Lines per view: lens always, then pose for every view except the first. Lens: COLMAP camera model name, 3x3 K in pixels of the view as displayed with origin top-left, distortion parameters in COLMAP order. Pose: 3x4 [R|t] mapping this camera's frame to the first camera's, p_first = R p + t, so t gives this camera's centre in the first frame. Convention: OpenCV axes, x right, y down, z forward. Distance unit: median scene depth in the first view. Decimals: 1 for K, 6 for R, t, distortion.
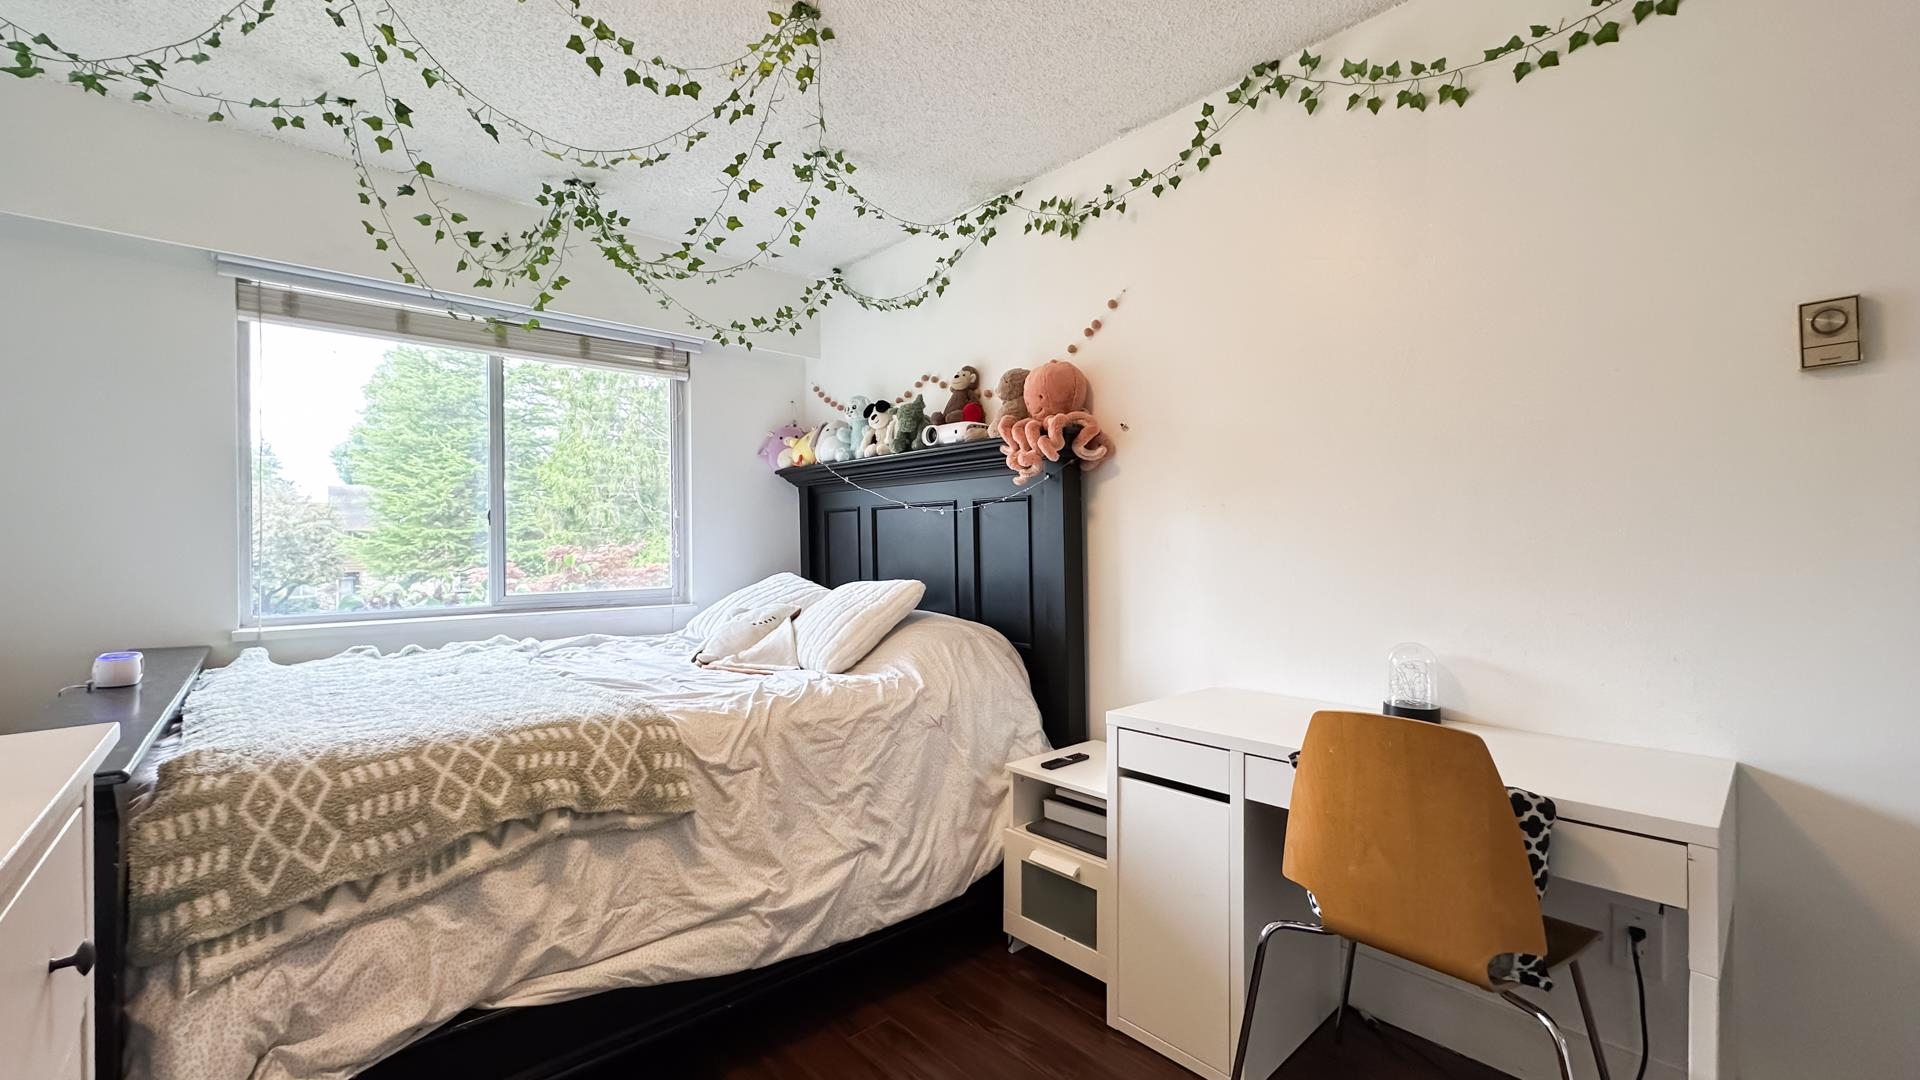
lens RADIAL K [[762.9, 0, 973.4], [0, 762.9, 541.9], [0, 0, 1]] dist [-0.000832, -0.000201]
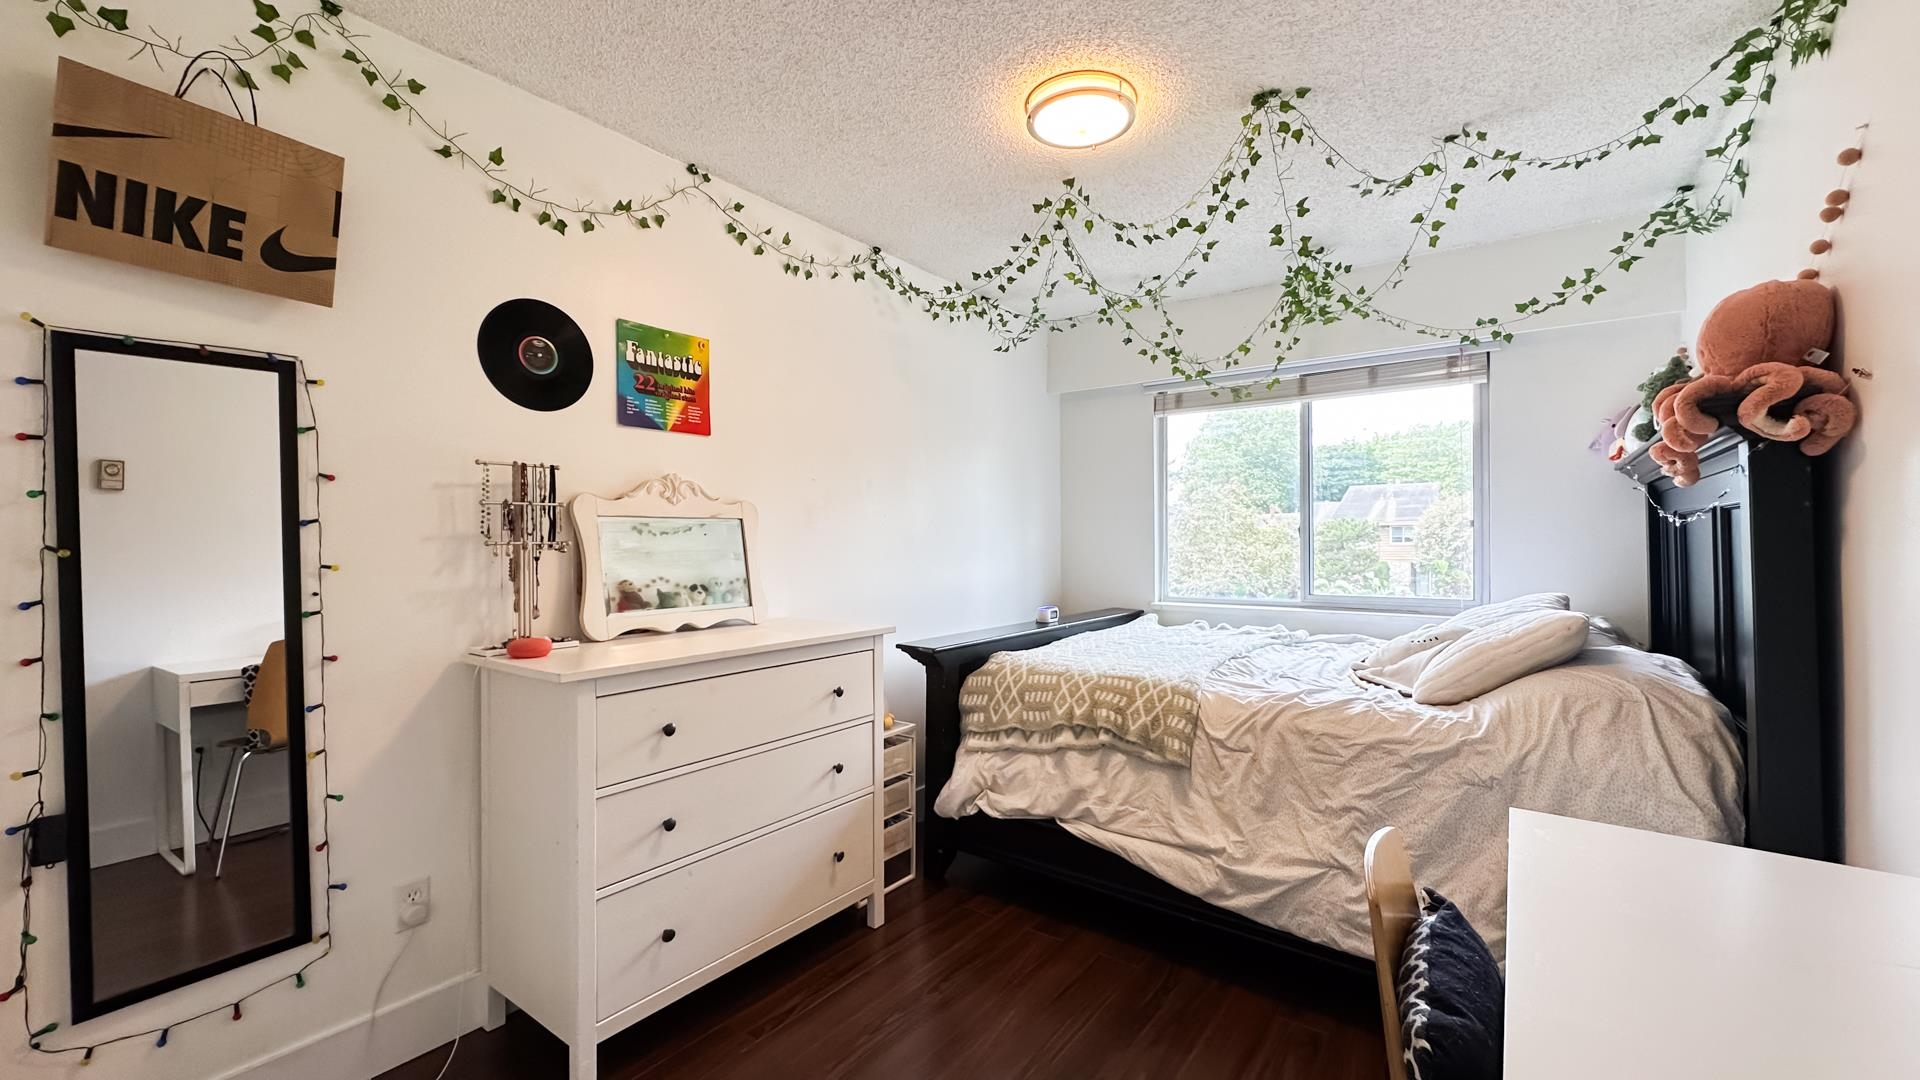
lens RADIAL K [[774.4, 0, 959.3], [0, 774.4, 543.3], [0, 0, 1]] dist [-0.001575, -0.000197]
pose [[0.191279, 0.010169, -0.981483, 0.883076], [0.003049, 0.999935, 0.010955, -0.050199], [0.981531, -0.005088, 0.191236, 0.351908]]
